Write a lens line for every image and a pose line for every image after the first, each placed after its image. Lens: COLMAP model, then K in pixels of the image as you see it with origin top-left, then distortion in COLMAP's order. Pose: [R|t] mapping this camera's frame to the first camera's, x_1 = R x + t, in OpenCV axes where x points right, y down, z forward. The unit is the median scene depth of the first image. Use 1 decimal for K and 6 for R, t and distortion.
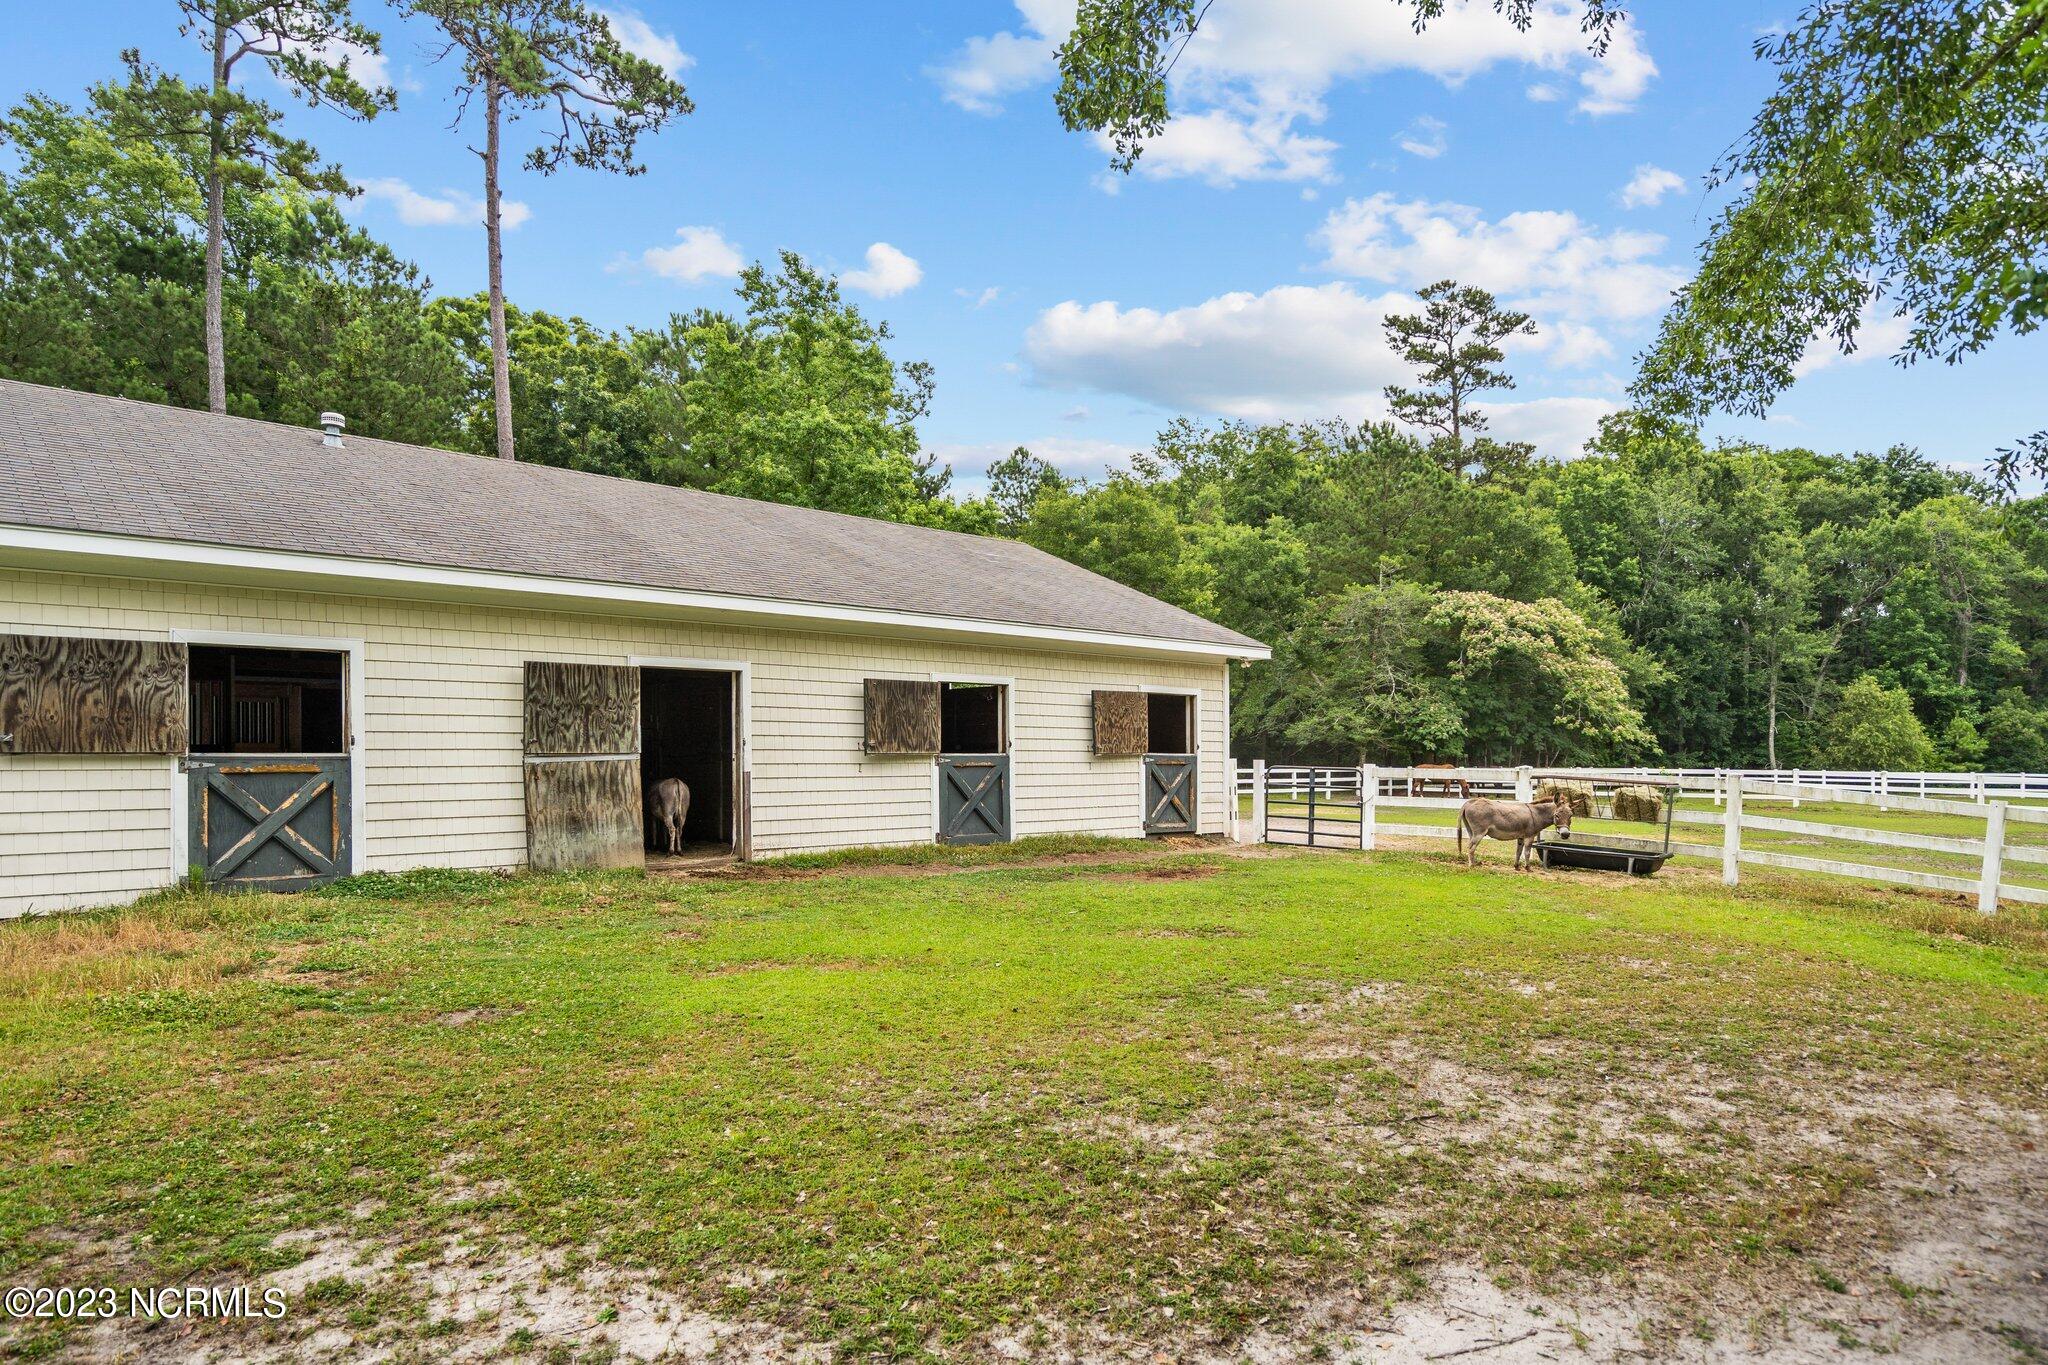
lens RADIAL K [[1192.5, 0, 1028.1], [0, 1192.5, 750.7], [0, 0, 1]] dist [0.006917, 0.000522]
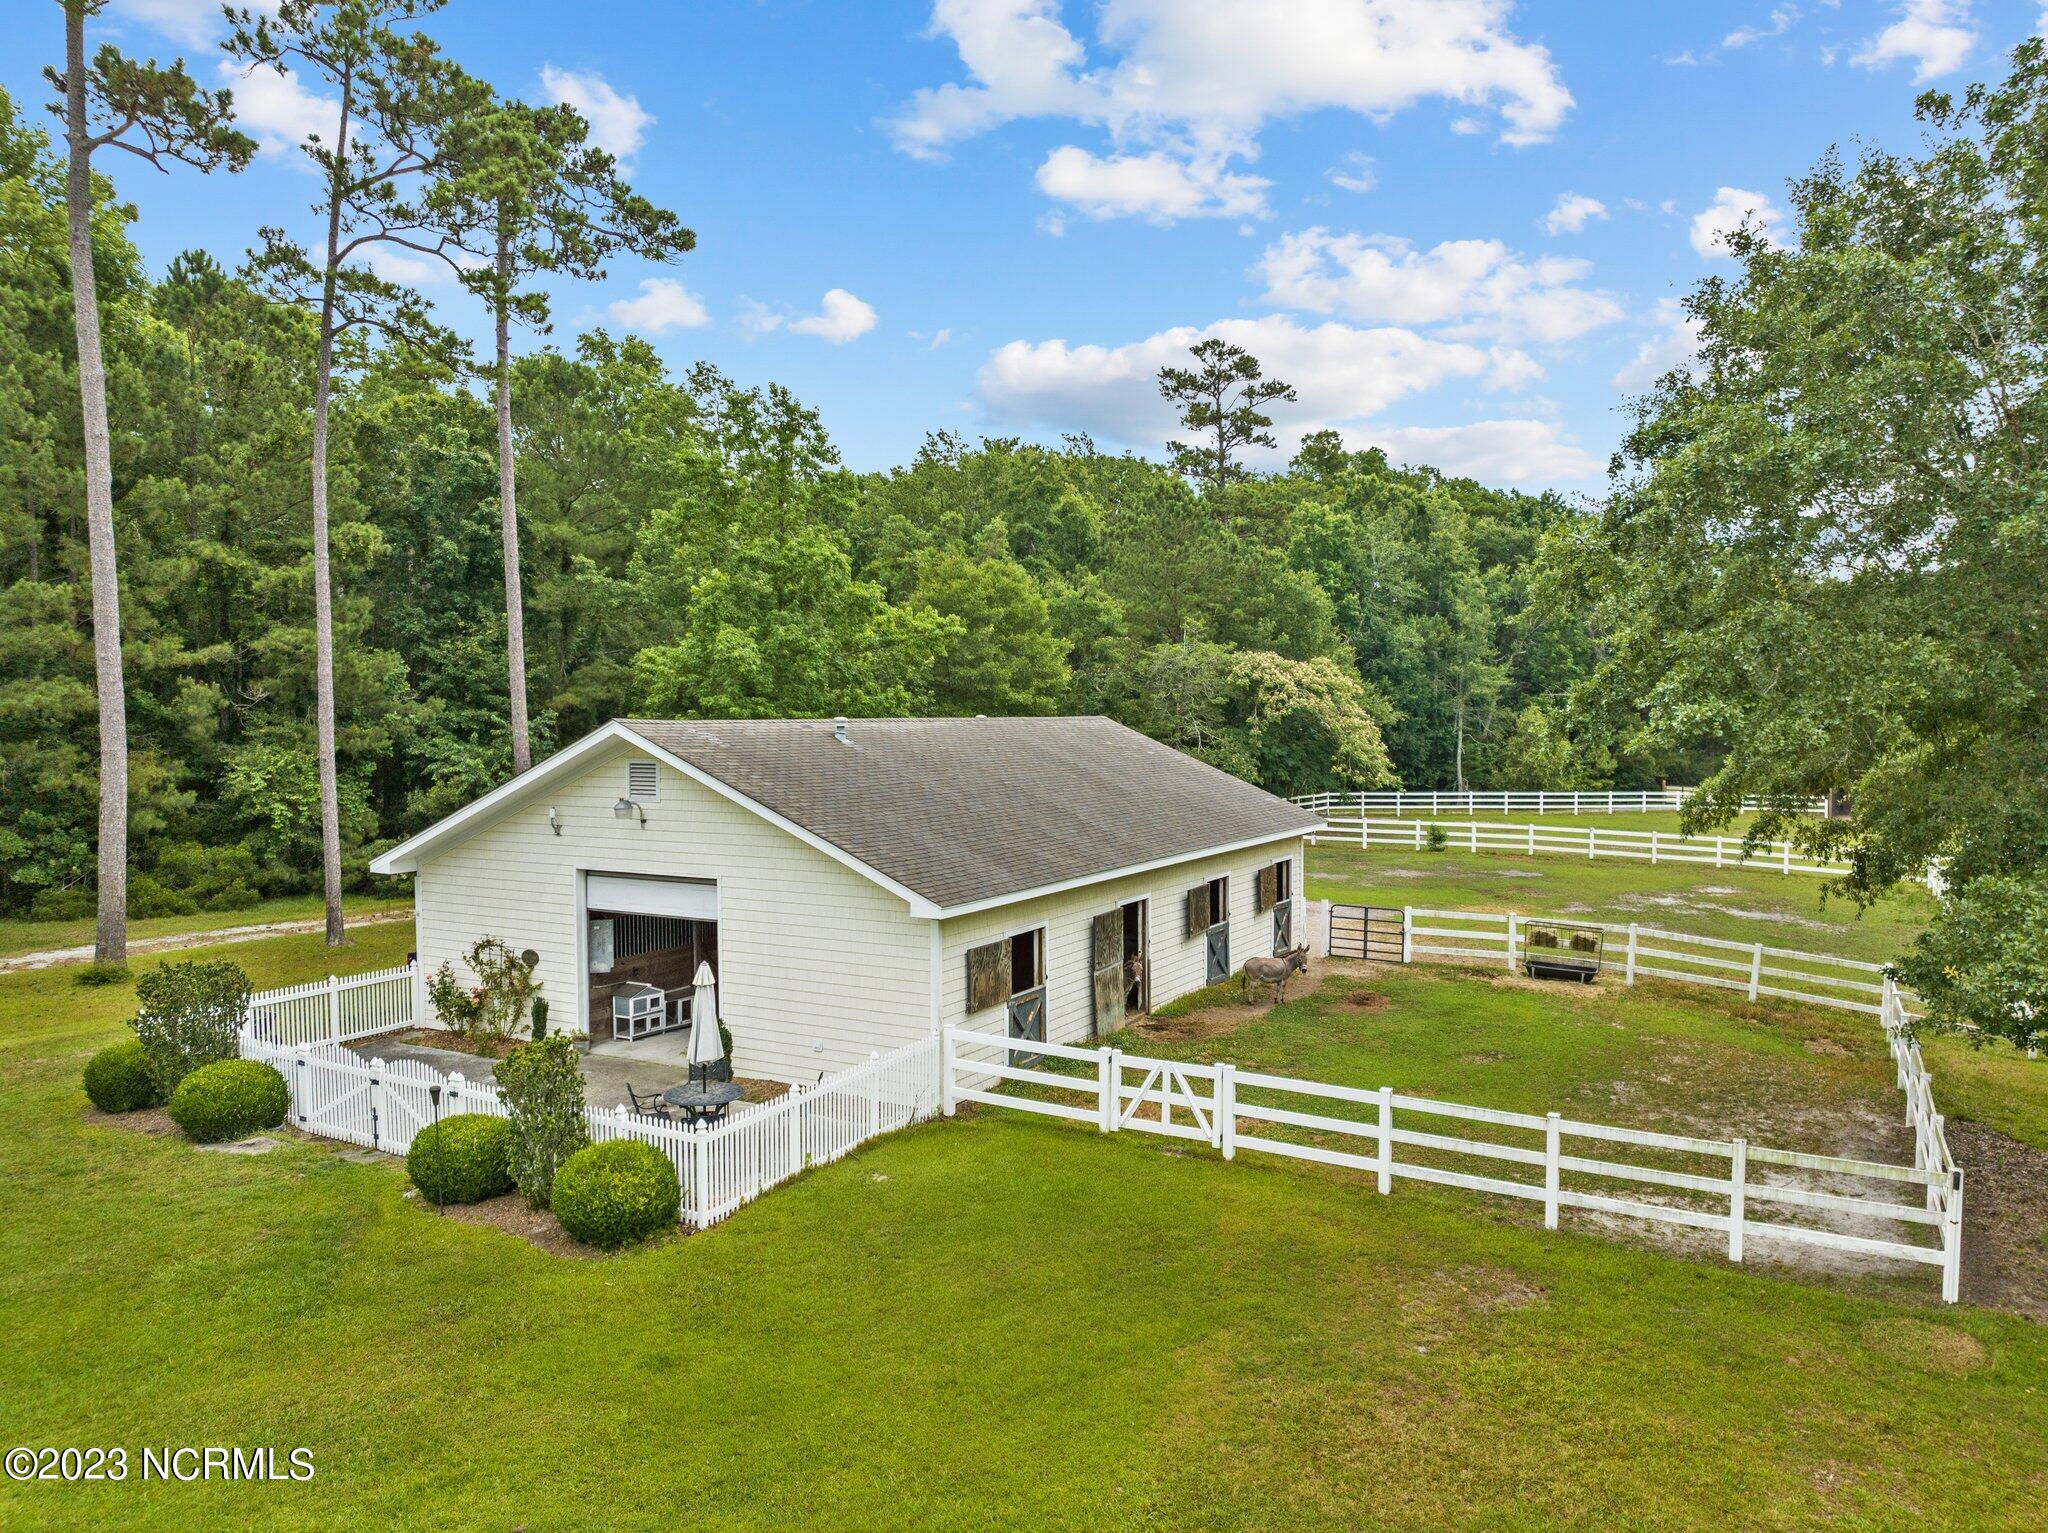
lens RADIAL K [[1432.9, 0, 1024.0], [0, 1432.9, 766.5], [0, 0, 1]] dist [-0.035361, -0.005409]
pose [[0.950143, -0.012999, 0.311545, -0.244195], [-0.000268, 0.999096, 0.042505, -0.079937], [-0.311816, -0.040470, 0.949280, -0.190177]]
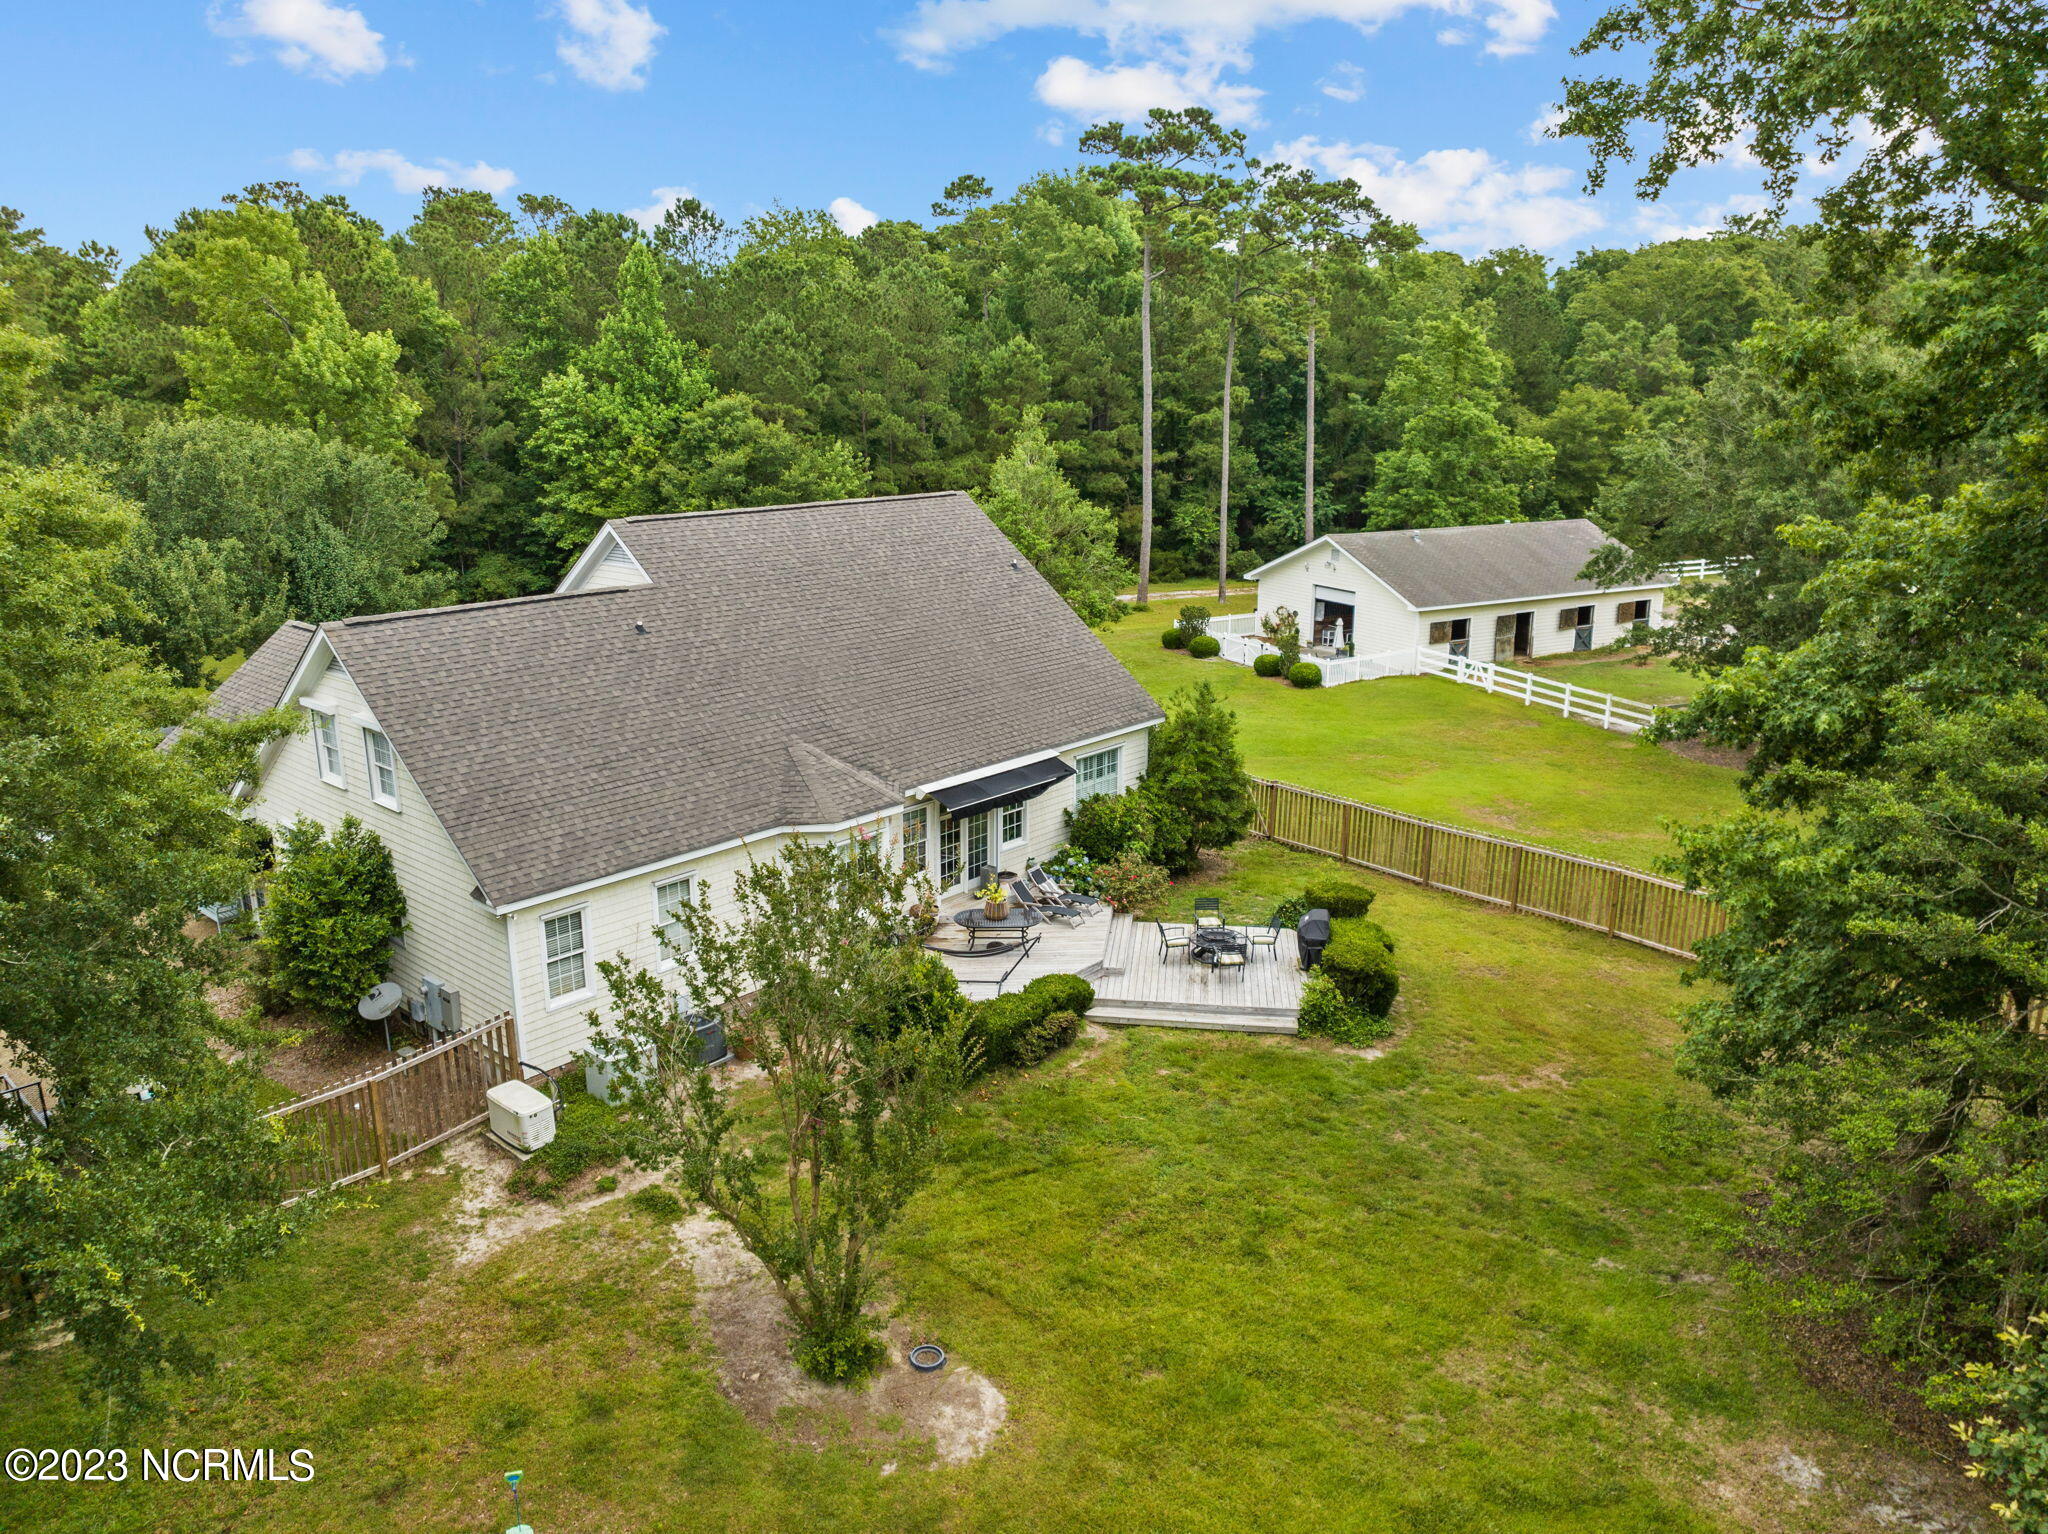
lens RADIAL K [[1432.9, 0, 1024.0], [0, 1432.9, 767.0], [0, 0, 1]] dist [-0.035361, -0.005409]
pose [[0.970842, 0.061680, -0.231651, -0.185757], [0.001982, 0.964234, 0.265045, -0.203235], [0.239714, -0.257776, 0.935996, -0.979072]]
